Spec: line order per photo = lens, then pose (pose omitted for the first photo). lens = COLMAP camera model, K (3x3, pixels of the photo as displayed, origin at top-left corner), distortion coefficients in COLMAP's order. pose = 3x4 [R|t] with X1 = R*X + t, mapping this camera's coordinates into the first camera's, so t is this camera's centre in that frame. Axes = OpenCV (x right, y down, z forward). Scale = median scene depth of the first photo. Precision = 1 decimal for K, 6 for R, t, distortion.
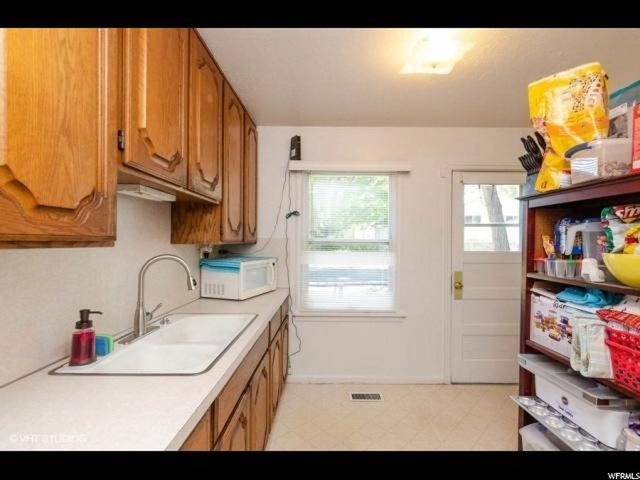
lens RADIAL K [[292.8, 0, 320.0], [0, 292.8, 240.0], [0, 0, 1]] dist [-0.001234, -0.000445]
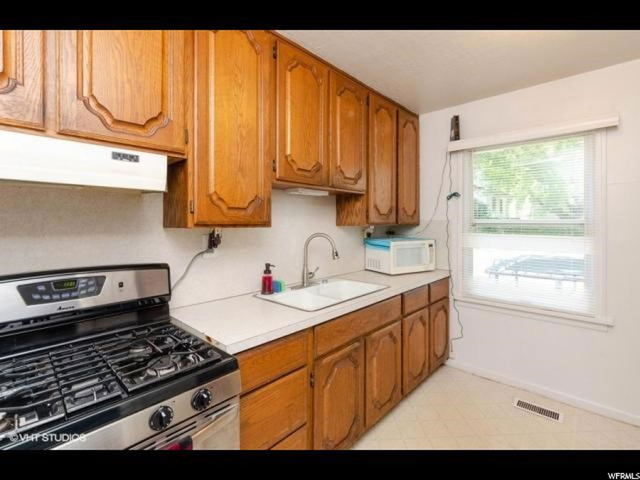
lens RADIAL K [[297.3, 0, 320.7], [0, 297.3, 217.9], [0, 0, 1]] dist [0.000236, -0.000151]
pose [[0.735027, -0.018121, -0.677796, 0.363753], [0.008650, 0.999812, -0.017350, 0.000464], [0.677983, 0.006889, 0.735045, -0.051040]]
